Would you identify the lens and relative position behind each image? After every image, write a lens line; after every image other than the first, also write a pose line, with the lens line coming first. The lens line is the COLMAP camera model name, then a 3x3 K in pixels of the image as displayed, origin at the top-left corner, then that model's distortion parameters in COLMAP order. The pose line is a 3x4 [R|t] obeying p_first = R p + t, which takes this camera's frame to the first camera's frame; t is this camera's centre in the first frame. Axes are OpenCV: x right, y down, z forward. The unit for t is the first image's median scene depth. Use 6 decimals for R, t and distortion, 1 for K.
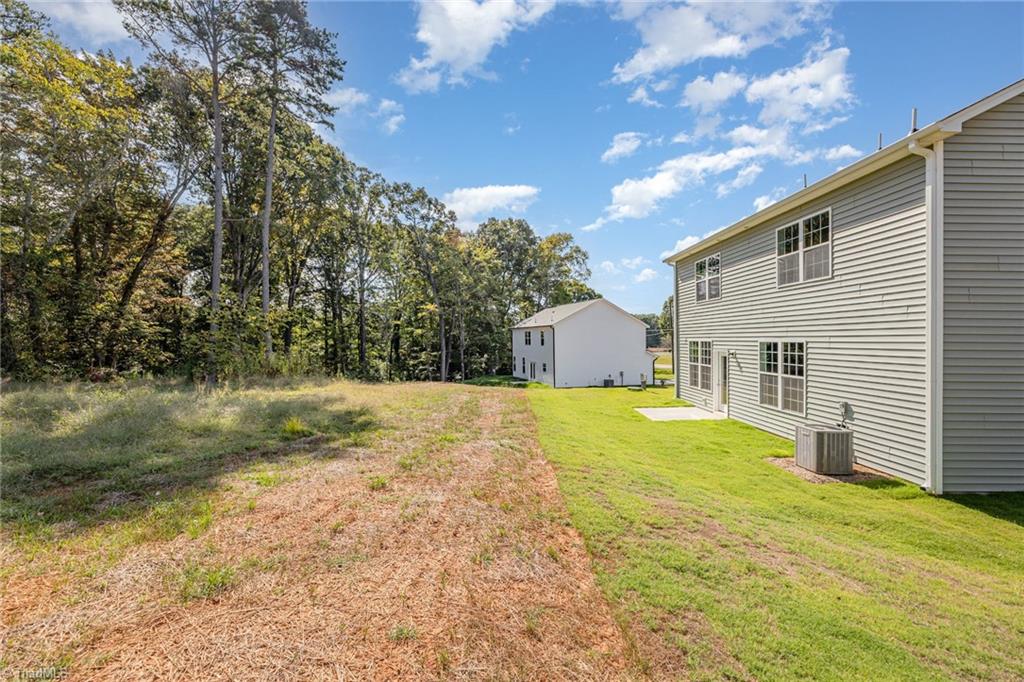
lens RADIAL K [[409.4, 0, 510.6], [0, 409.4, 326.0], [0, 0, 1]] dist [-0.002494, 0.000004]
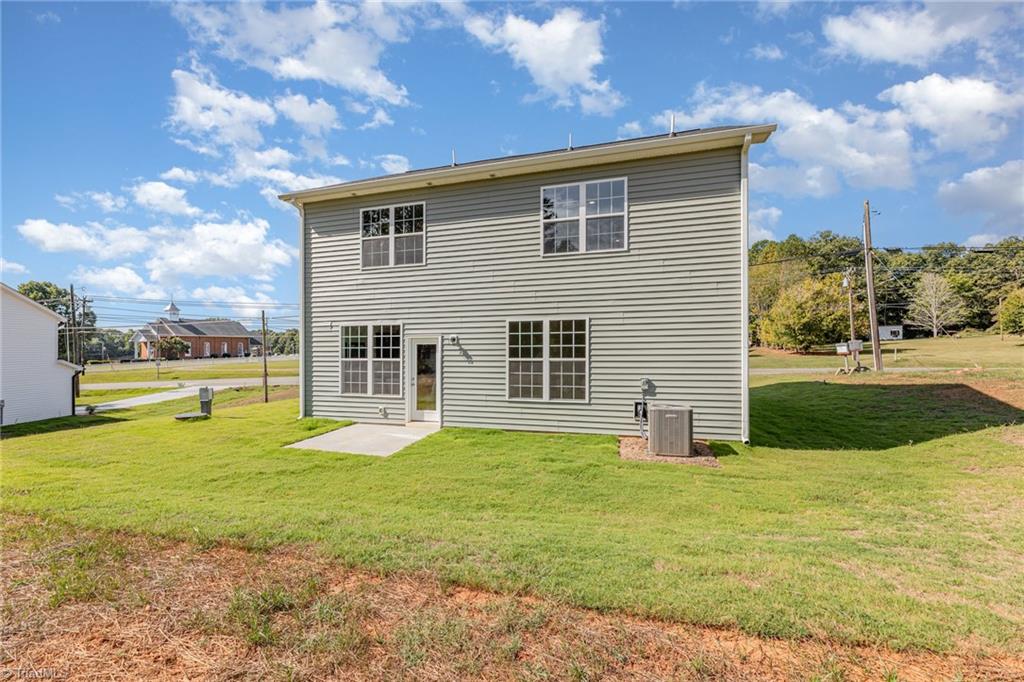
lens RADIAL K [[325.3, 0, 512.2], [0, 325.3, 310.4], [0, 0, 1]] dist [0.000076, 0.000012]
pose [[0.242738, 0.014767, 0.969979, -0.010327], [-0.000028, 0.999884, -0.015215, 0.021757], [-0.970092, 0.003666, 0.242711, 0.690715]]
